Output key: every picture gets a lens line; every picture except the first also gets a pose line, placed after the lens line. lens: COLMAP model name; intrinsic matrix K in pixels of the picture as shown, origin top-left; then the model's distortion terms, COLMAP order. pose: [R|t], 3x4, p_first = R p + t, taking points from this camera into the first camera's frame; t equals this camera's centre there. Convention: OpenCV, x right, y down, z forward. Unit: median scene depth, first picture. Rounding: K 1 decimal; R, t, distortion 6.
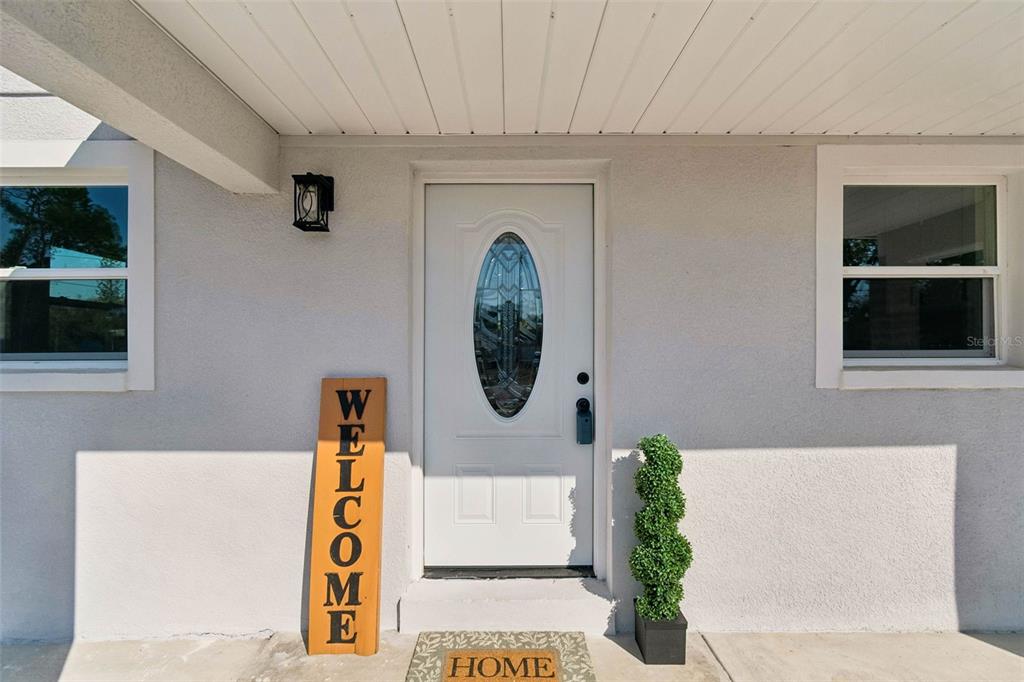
lens RADIAL K [[474.4, 0, 514.5], [0, 474.4, 343.9], [0, 0, 1]] dist [0.004338, -0.000169]
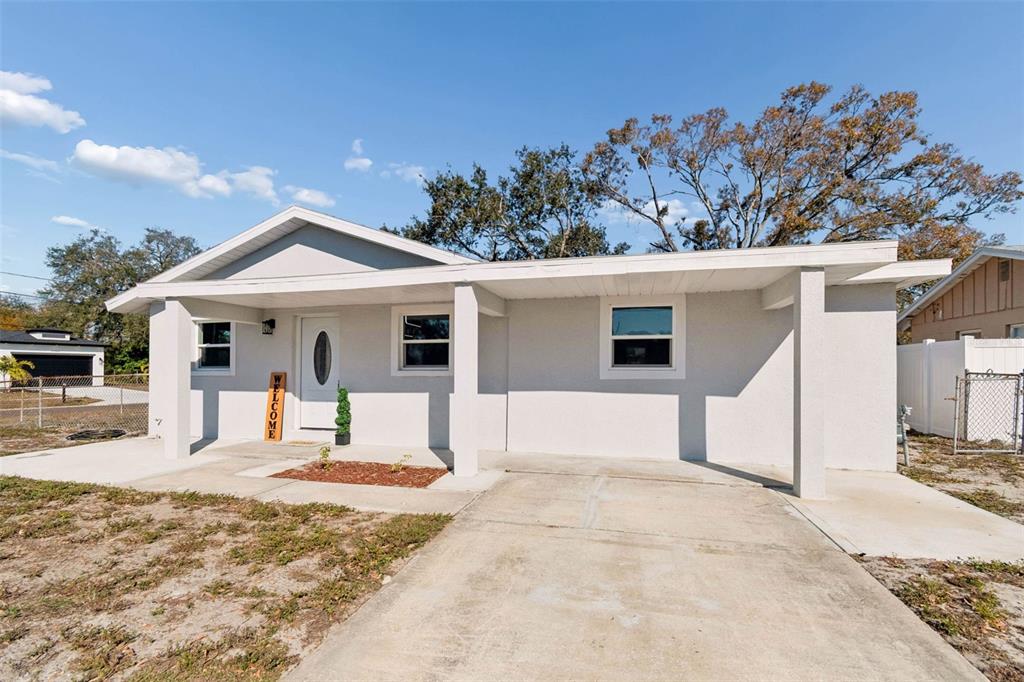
lens RADIAL K [[487.7, 0, 503.0], [0, 487.7, 365.8], [0, 0, 1]] dist [-0.002206, -0.000894]
pose [[0.965731, -0.001802, -0.259539, 2.381292], [0.000856, 0.999993, -0.003756, 0.034190], [0.259544, 0.003405, 0.965725, -2.268850]]
